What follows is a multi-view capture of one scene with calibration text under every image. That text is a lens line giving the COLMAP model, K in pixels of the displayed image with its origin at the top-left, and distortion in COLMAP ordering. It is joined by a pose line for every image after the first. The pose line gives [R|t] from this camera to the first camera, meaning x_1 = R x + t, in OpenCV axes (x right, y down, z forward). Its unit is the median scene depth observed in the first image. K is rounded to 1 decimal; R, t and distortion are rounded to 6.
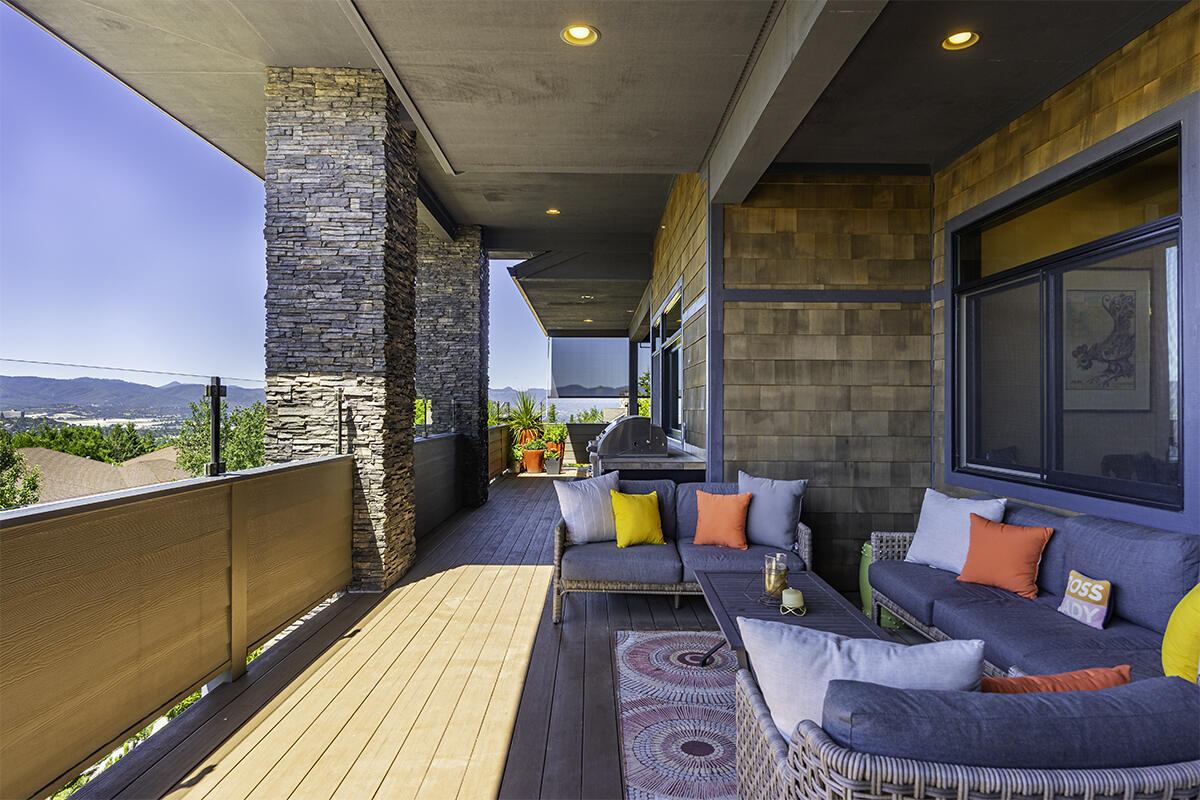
lens RADIAL K [[690.0, 0, 600.4], [0, 690.0, 401.8], [0, 0, 1]] dist [-0.001703, -0.000127]
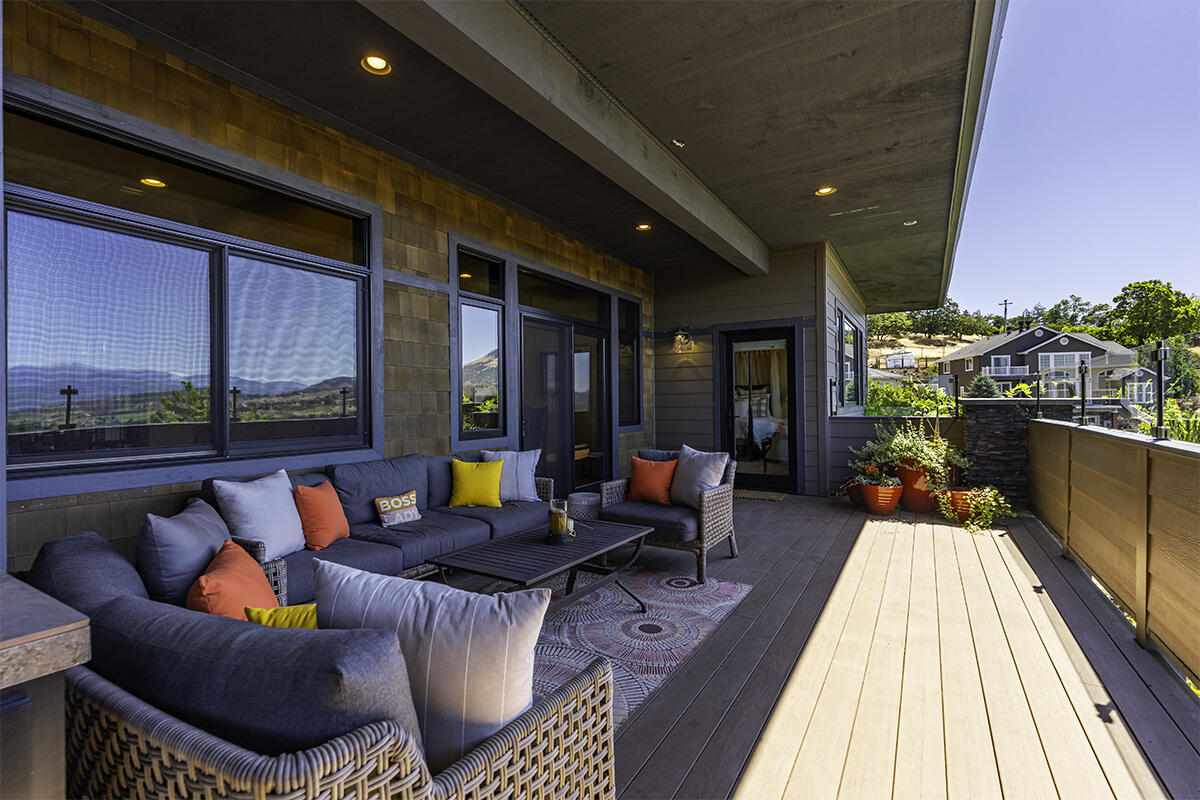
lens RADIAL K [[537.3, 0, 602.4], [0, 537.3, 405.1], [0, 0, 1]] dist [-0.017937, -0.000328]
pose [[-0.853121, 0.008963, 0.521637, -0.315978], [0.005803, 0.999954, -0.007691, 0.070943], [-0.521681, -0.003534, -0.853133, 1.868059]]
